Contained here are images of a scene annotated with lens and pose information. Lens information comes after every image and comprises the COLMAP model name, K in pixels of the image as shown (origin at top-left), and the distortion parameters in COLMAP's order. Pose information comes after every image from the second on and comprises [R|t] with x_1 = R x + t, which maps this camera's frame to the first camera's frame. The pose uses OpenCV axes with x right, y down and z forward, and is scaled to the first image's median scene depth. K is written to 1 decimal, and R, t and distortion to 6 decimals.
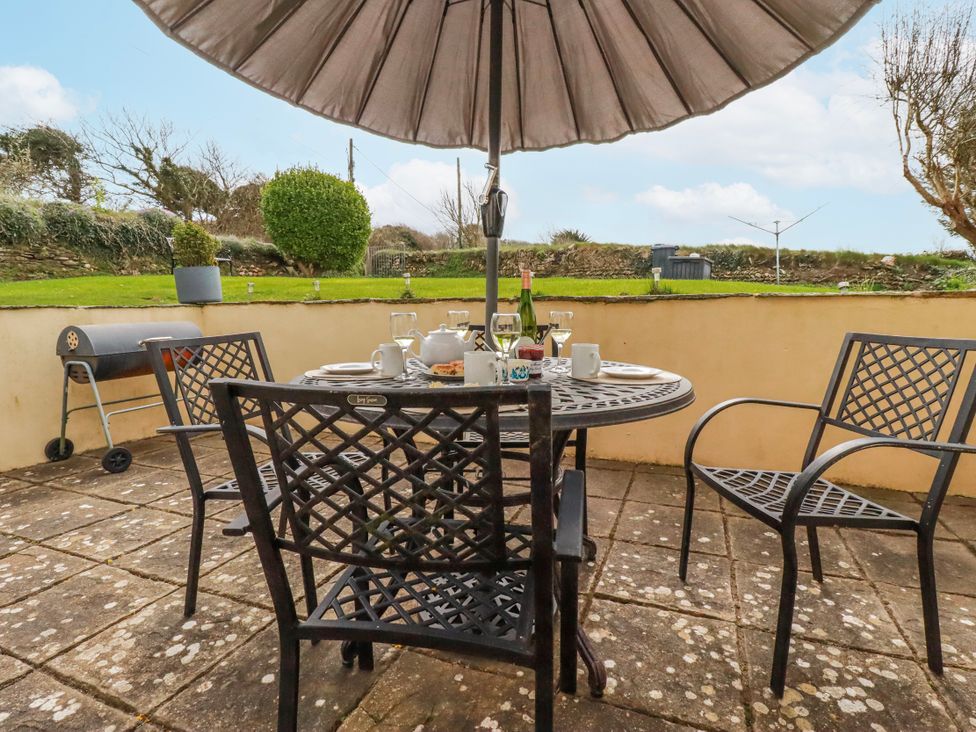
lens RADIAL K [[507.4, 0, 489.5], [0, 507.4, 368.1], [0, 0, 1]] dist [-0.008799, -0.008903]
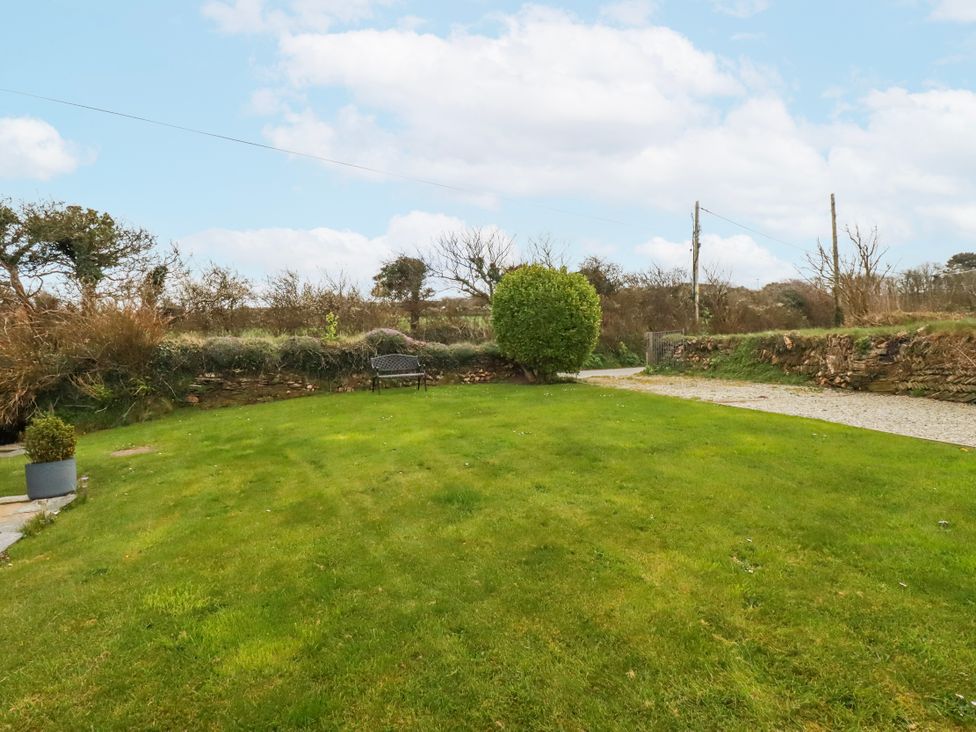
lens RADIAL K [[507.4, 0, 491.4], [0, 507.4, 365.8], [0, 0, 1]] dist [-0.008799, -0.008903]
pose [[0.697646, -0.000898, -0.716442, 0.206186], [-0.080282, 0.993603, -0.079420, -0.105641], [0.711930, 0.112924, 0.693111, 0.253252]]
